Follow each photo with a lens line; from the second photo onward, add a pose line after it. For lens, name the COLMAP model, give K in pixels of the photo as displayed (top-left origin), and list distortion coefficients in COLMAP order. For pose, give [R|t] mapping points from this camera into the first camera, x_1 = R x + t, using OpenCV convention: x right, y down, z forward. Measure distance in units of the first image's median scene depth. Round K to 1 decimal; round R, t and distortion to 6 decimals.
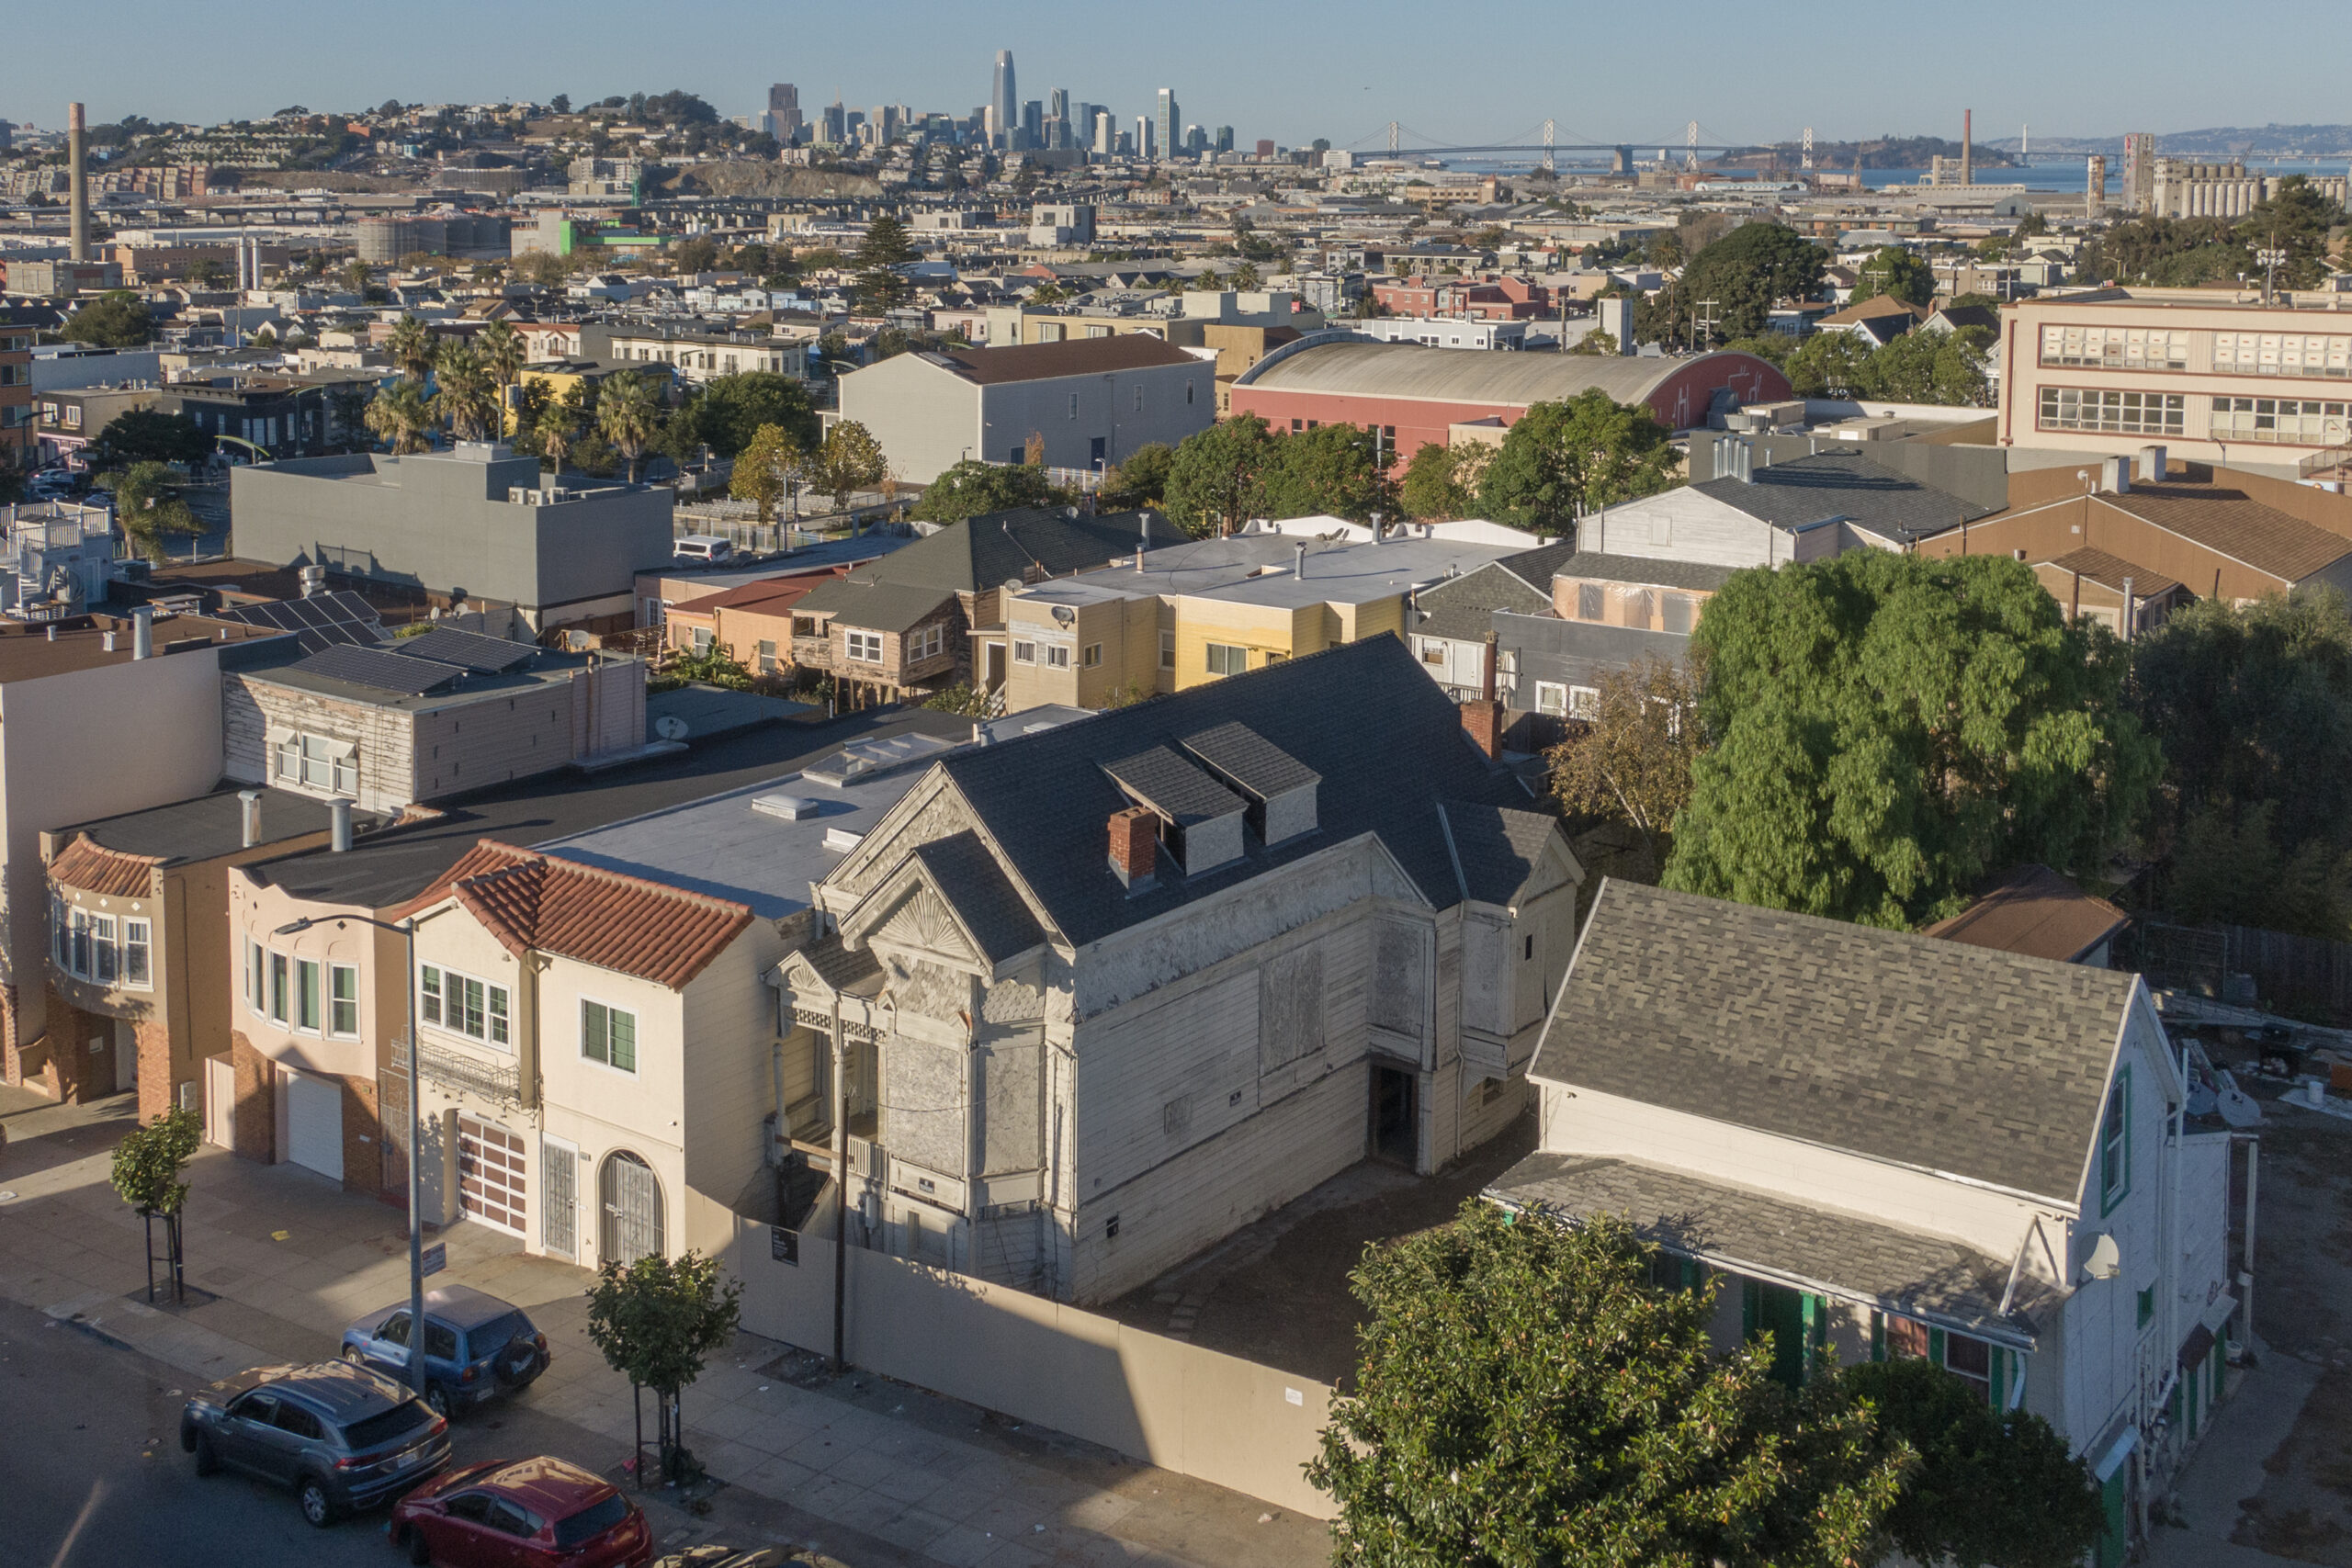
lens RADIAL K [[2659.8, 0, 1107.6], [0, 2659.8, 708.7], [0, 0, 1]] dist [0.034833, 0.015639]
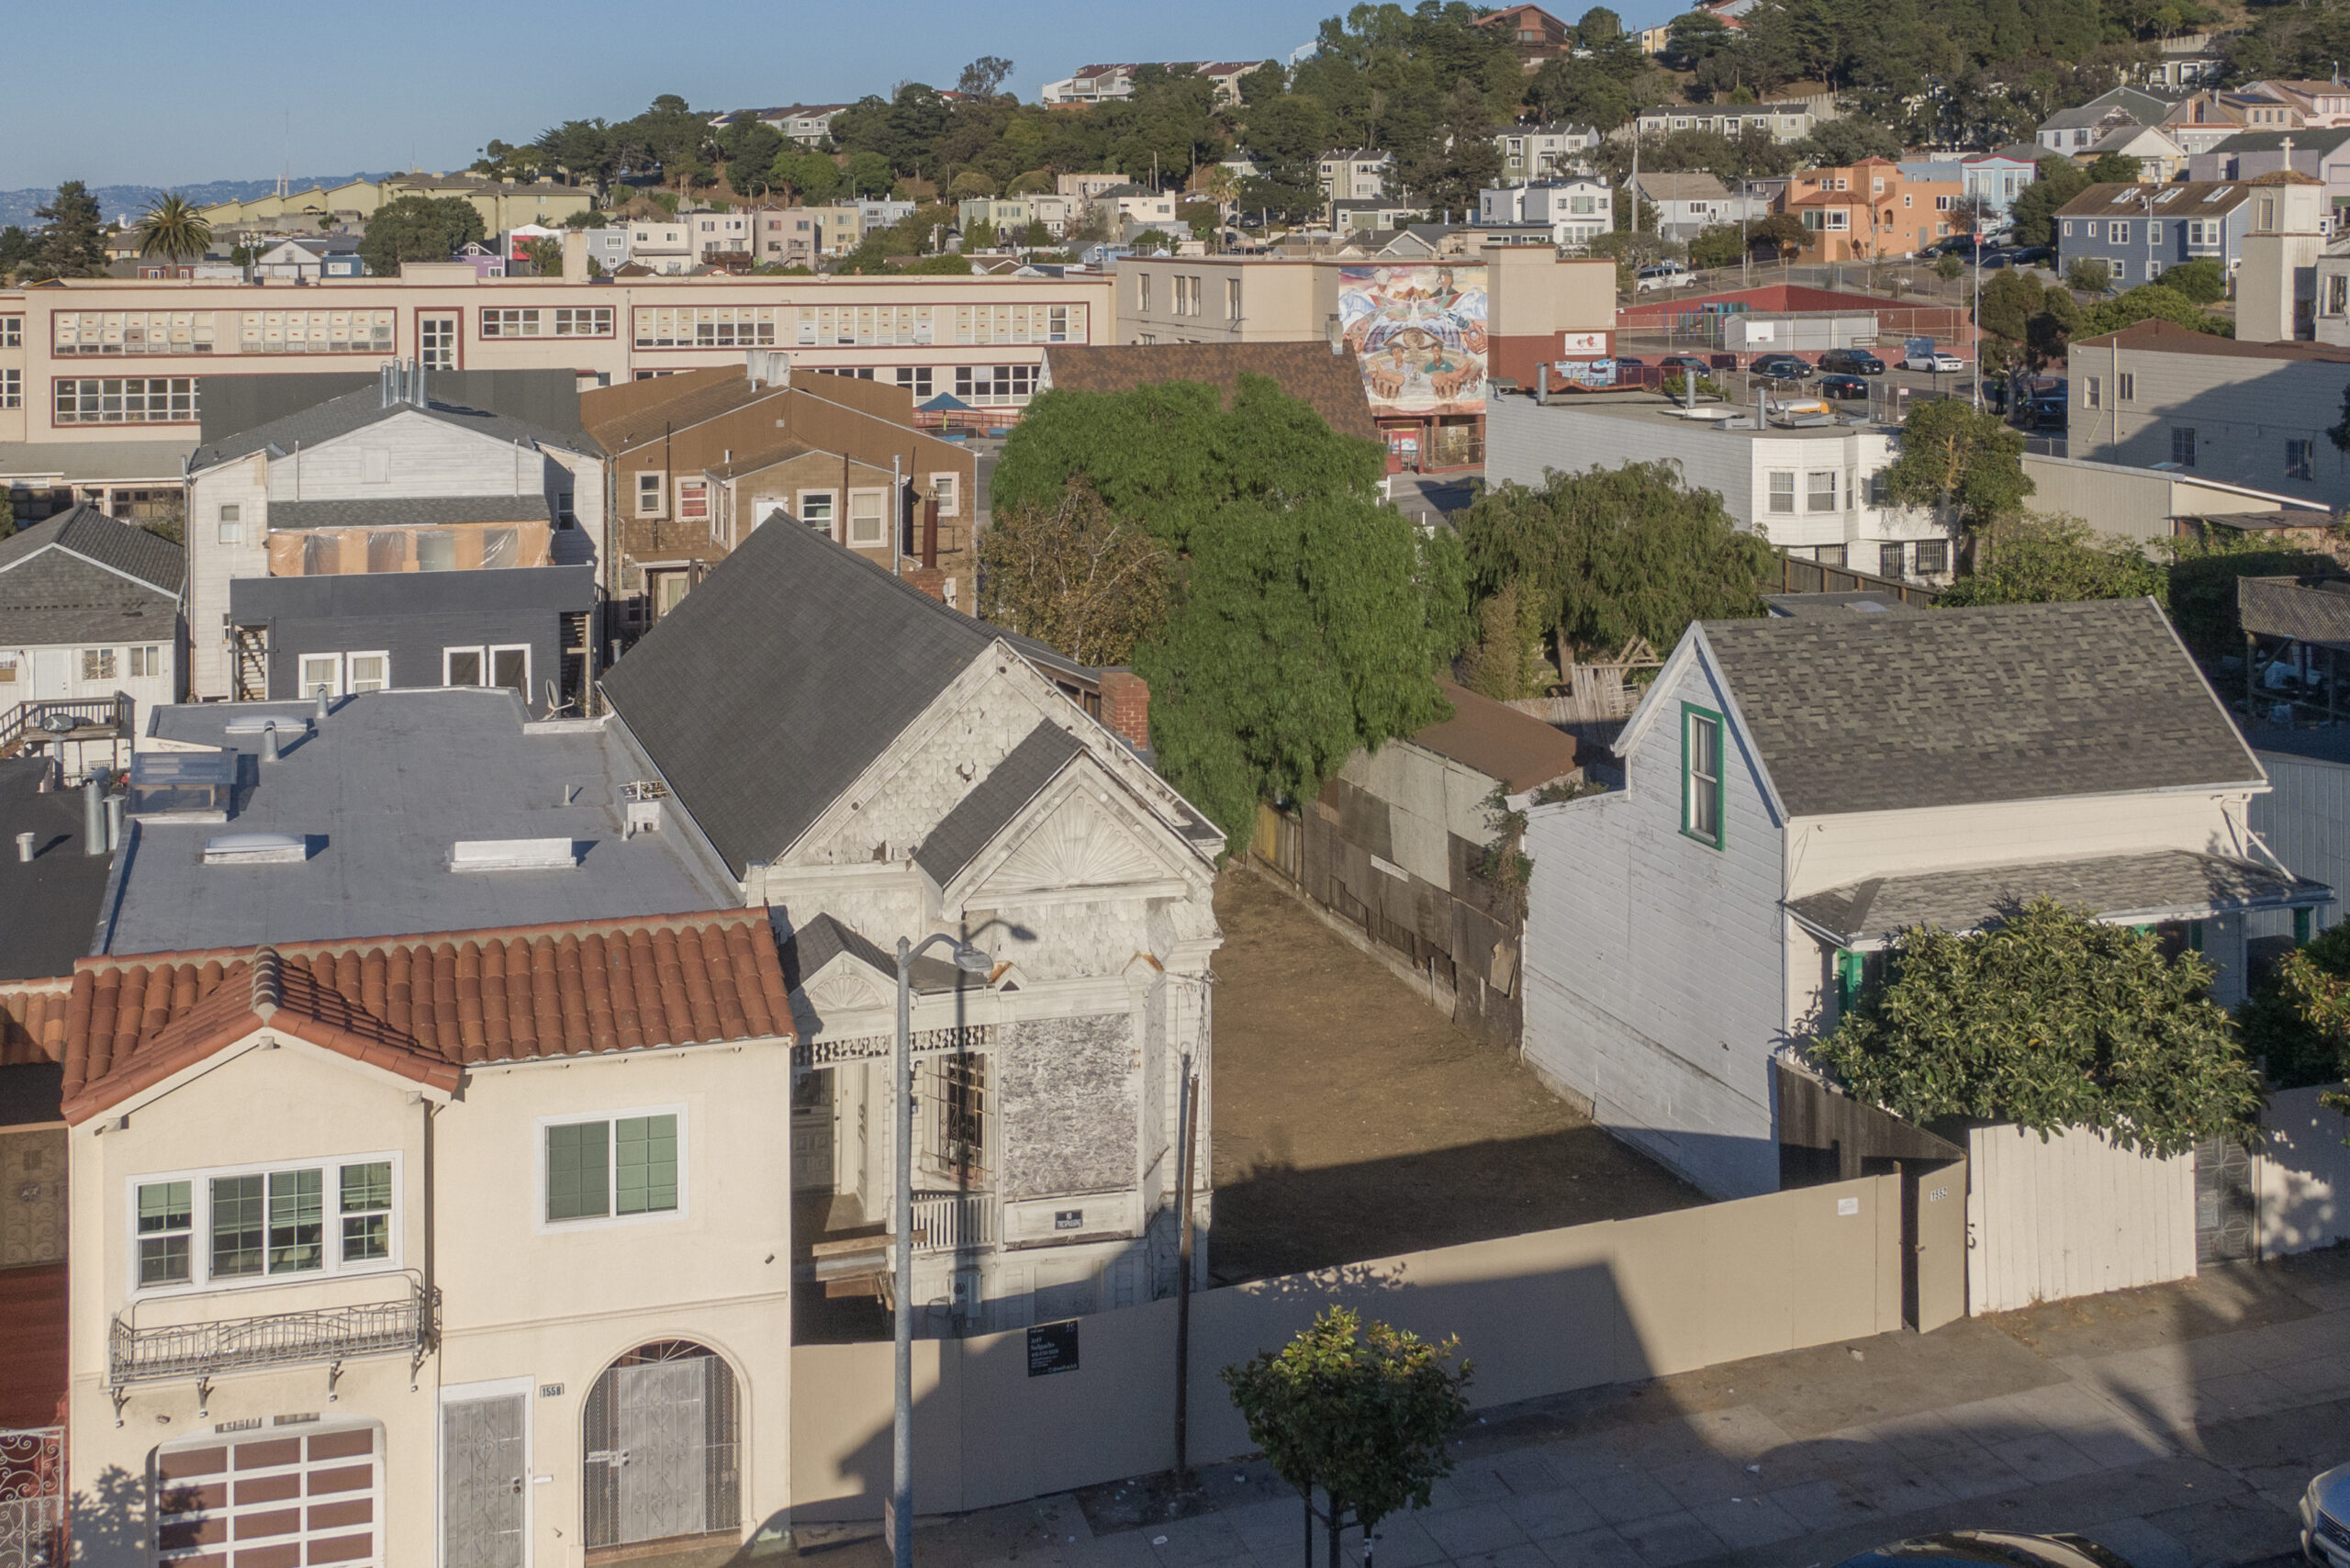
lens RADIAL K [[2651.9, 0, 1171.5], [0, 2651.9, 468.2], [0, 0, 1]] dist [0.024390, 0.008938]
pose [[0.557719, -0.075991, 0.826544, -0.292719], [0.171763, 0.984812, -0.025356, 0.000051], [-0.812064, 0.156111, 0.562300, 0.246874]]
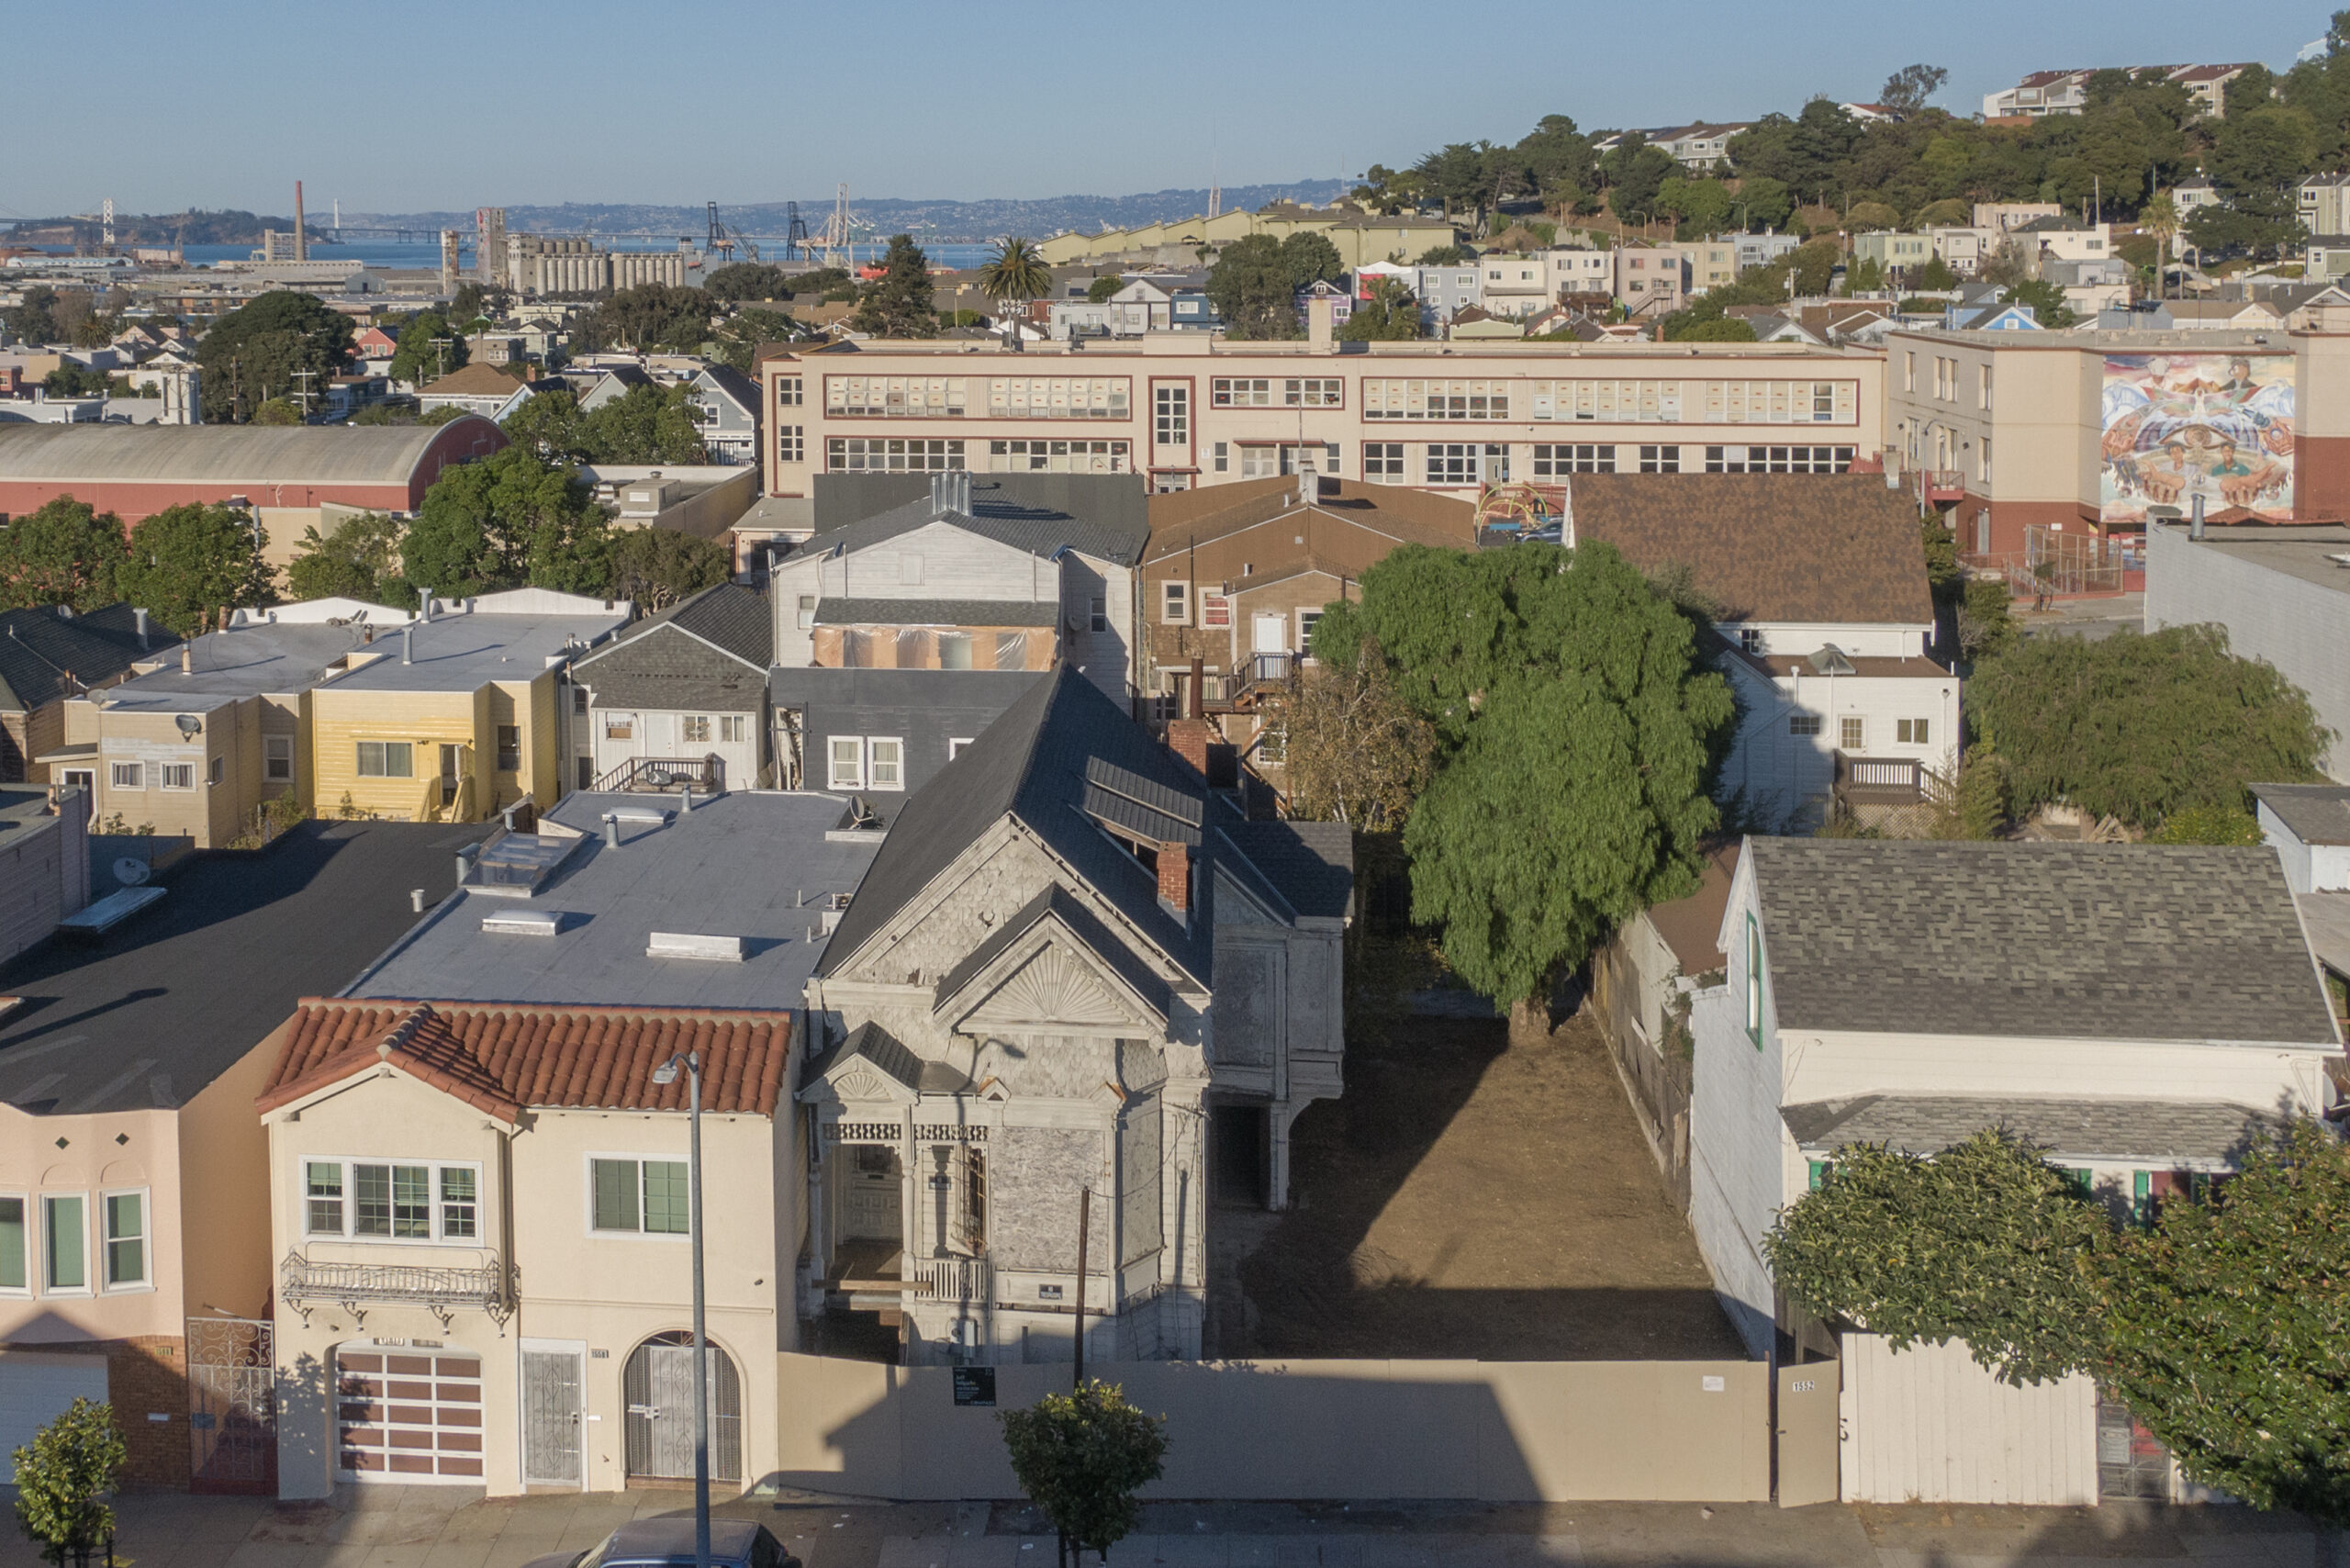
lens RADIAL K [[2894.6, 0, 1007.3], [0, 2894.6, 715.0], [0, 0, 1]] dist [0.033878, 0.018211]
pose [[0.840211, -0.089011, 0.534904, -0.264569], [0.110392, 0.993856, -0.008017, -0.002229], [-0.530904, 0.065785, 0.844875, 0.083834]]
